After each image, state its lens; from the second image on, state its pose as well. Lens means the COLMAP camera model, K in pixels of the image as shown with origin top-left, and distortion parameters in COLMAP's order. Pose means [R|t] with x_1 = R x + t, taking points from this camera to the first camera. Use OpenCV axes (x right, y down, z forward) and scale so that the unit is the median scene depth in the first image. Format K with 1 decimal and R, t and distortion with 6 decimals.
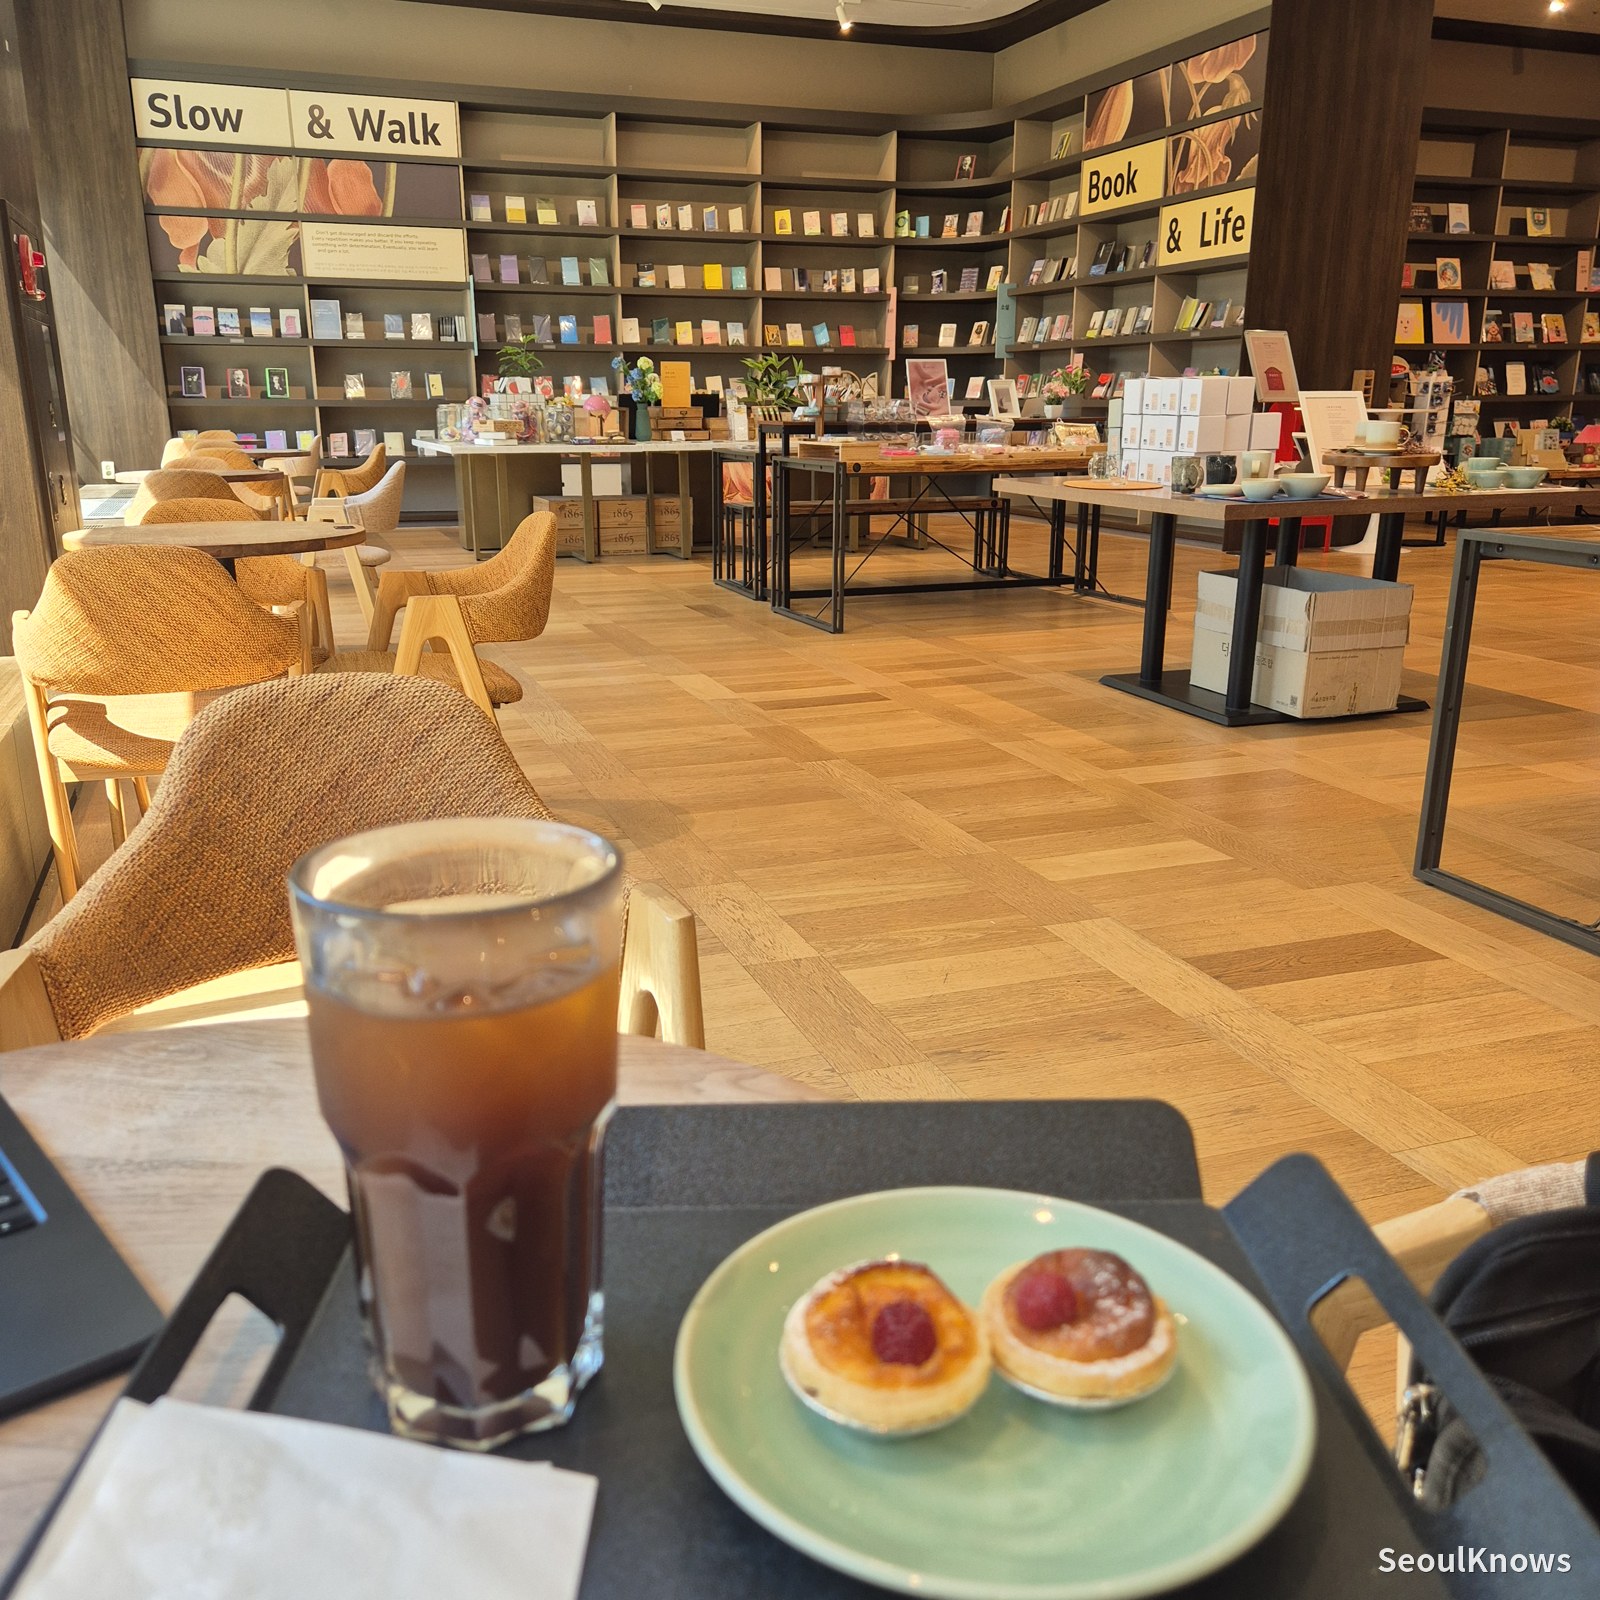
lens RADIAL K [[1424.2, 0, 758.5], [0, 1424.2, 800.1], [0, 0, 1]] dist [0.091585, -0.088773]
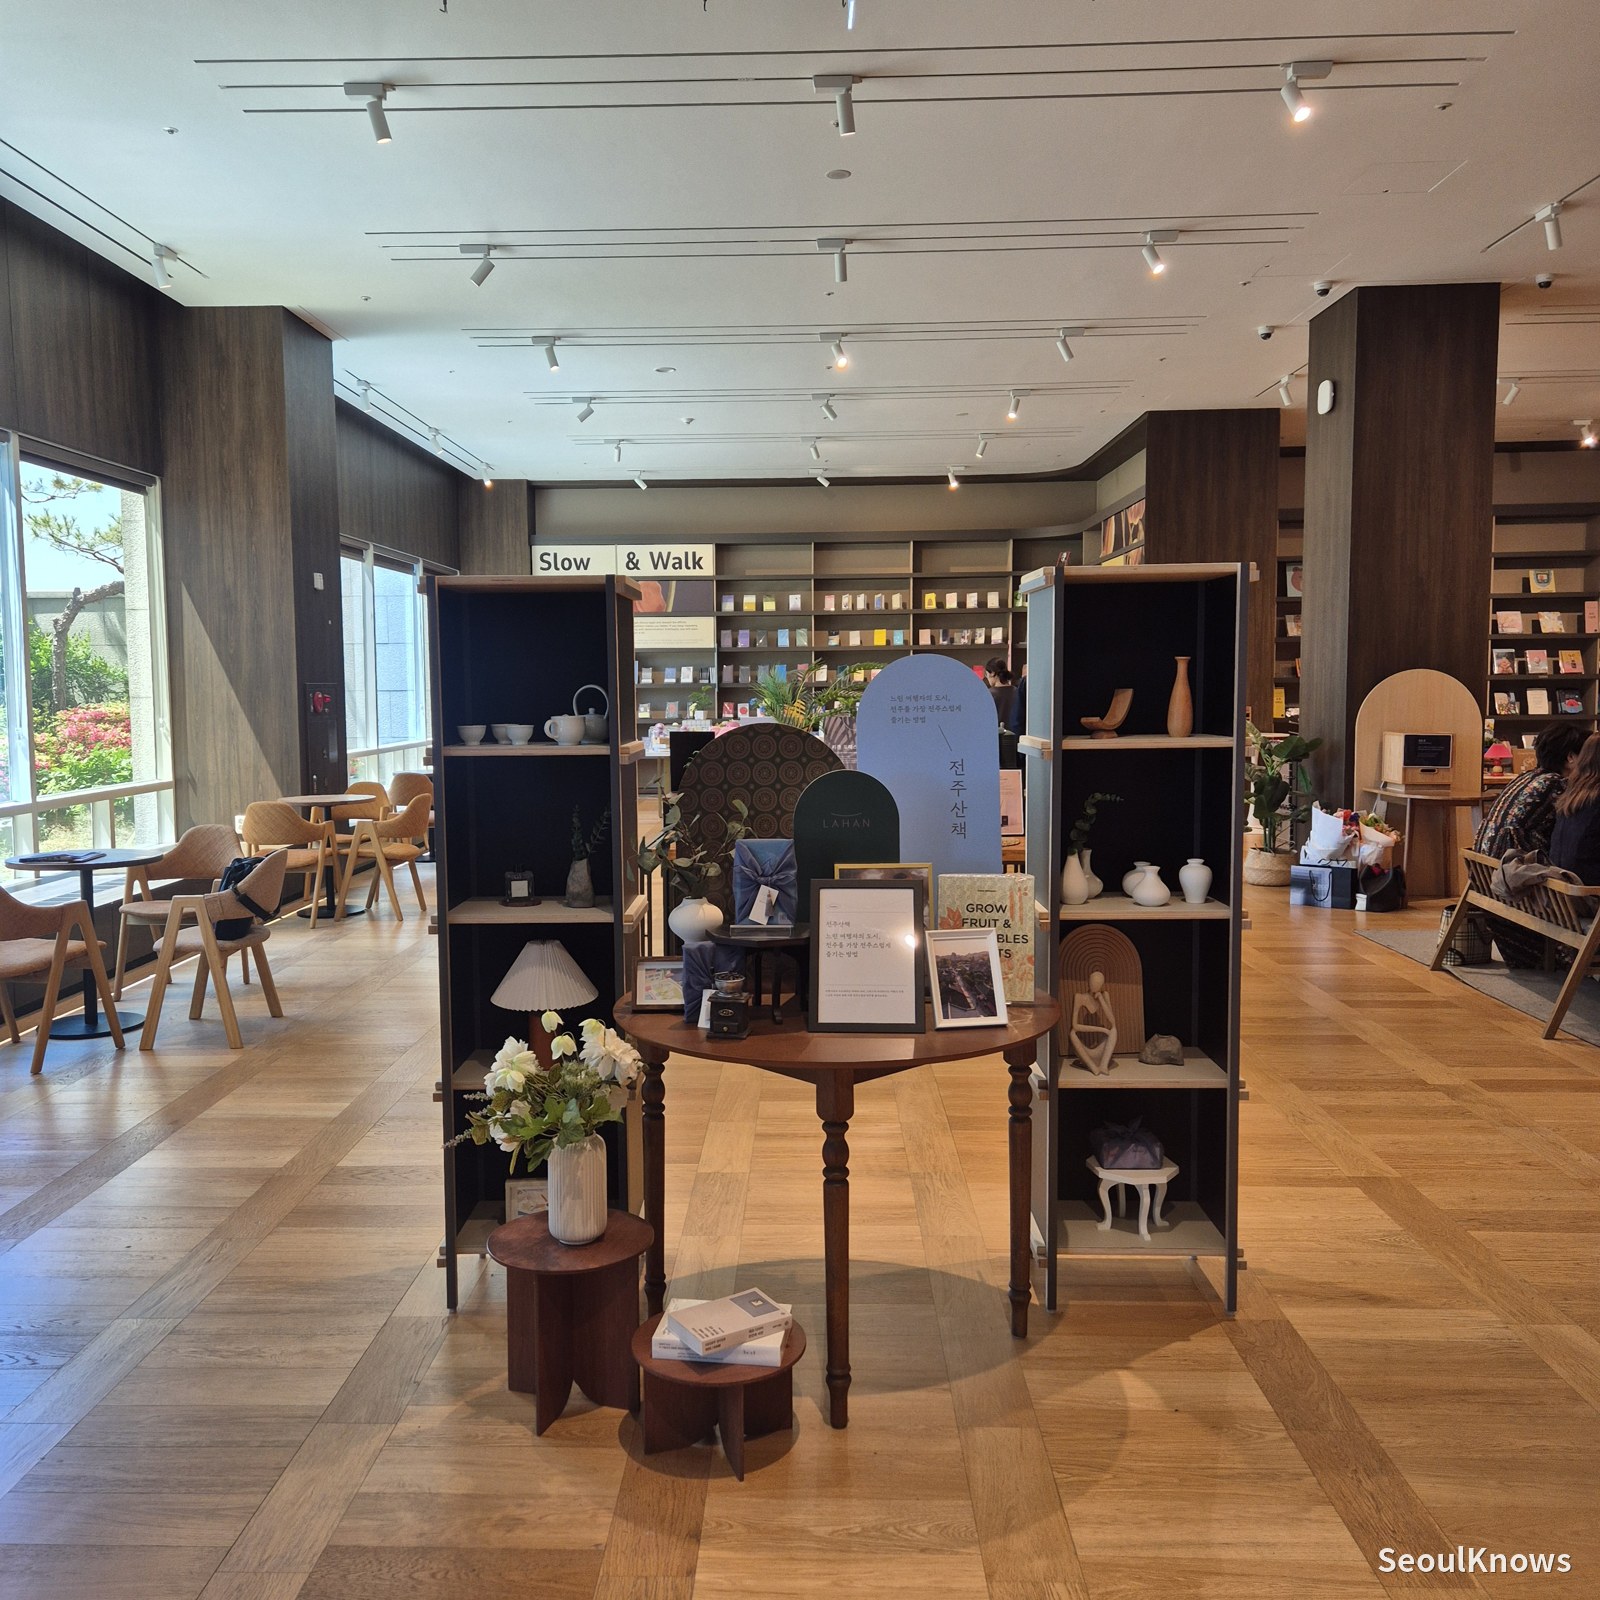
lens RADIAL K [[1424.2, 0, 758.5], [0, 1424.2, 800.1], [0, 0, 1]] dist [0.091585, -0.088773]
pose [[0.927893, 0.023281, -0.372119, 0.418693], [-0.092414, 0.981266, -0.169046, 0.063344], [0.361213, 0.191246, 0.912661, -0.369263]]
